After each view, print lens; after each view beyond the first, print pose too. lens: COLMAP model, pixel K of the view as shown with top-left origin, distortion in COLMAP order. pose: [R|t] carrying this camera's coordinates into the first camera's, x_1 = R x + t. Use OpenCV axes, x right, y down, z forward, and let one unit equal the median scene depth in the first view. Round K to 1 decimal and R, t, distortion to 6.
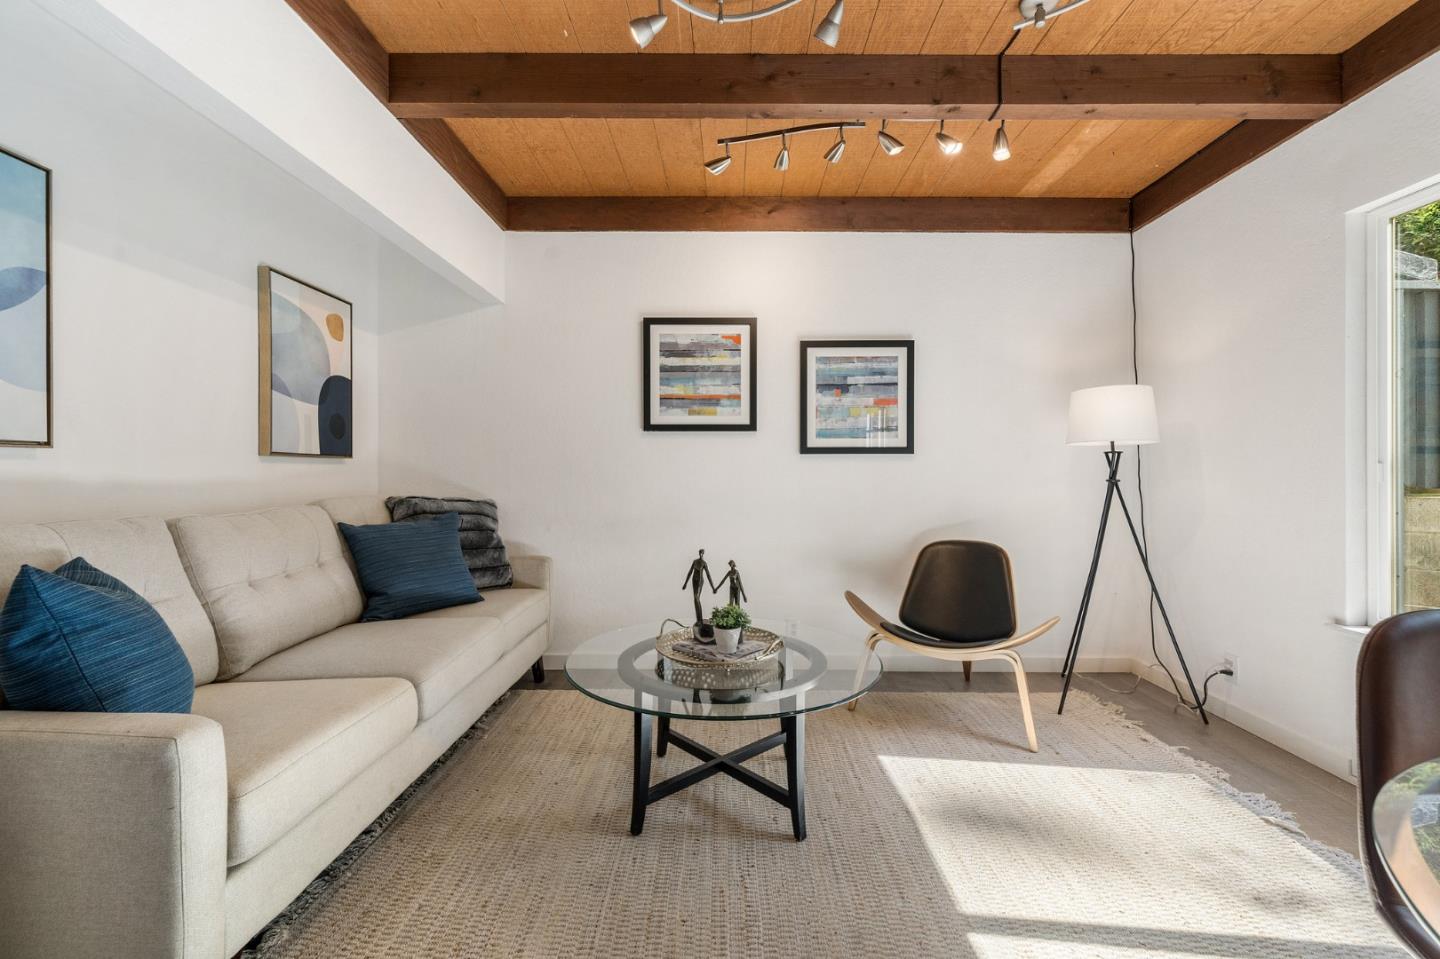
lens RADIAL K [[595.4, 0, 708.6], [0, 595.4, 475.7], [0, 0, 1]] dist [-0.002394, -0.000252]
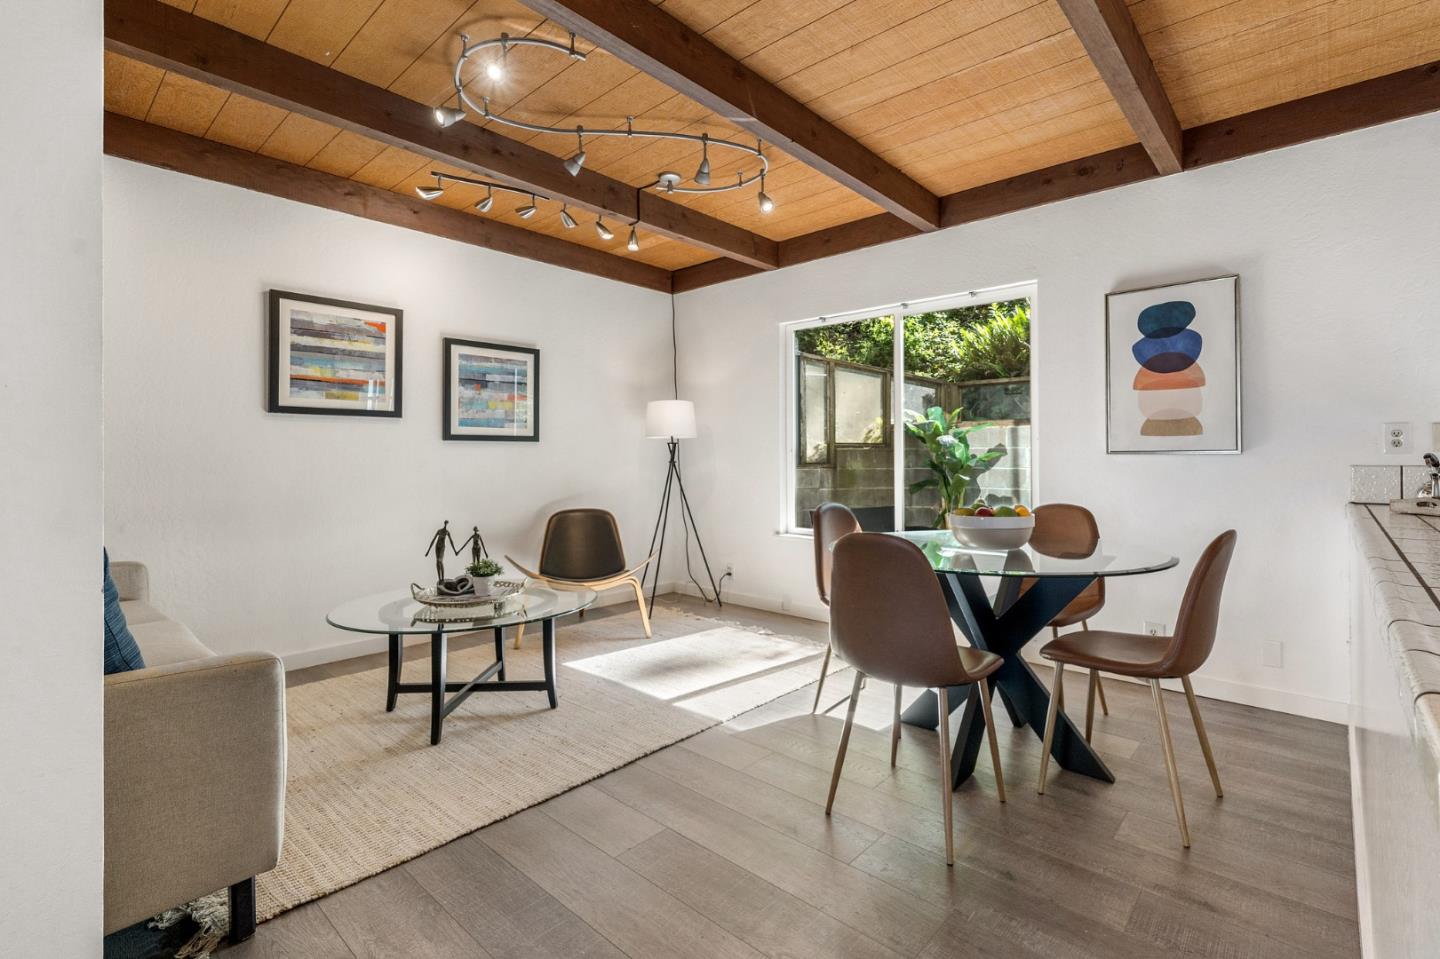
lens RADIAL K [[802.4, 0, 737.4], [0, 802.4, 472.4], [0, 0, 1]] dist [0.002735, 0.000401]
pose [[0.650066, -0.017752, 0.759670, -0.628806], [0.008404, 0.999834, 0.016173, 0.002970], [-0.759831, -0.004129, 0.650107, -0.375520]]
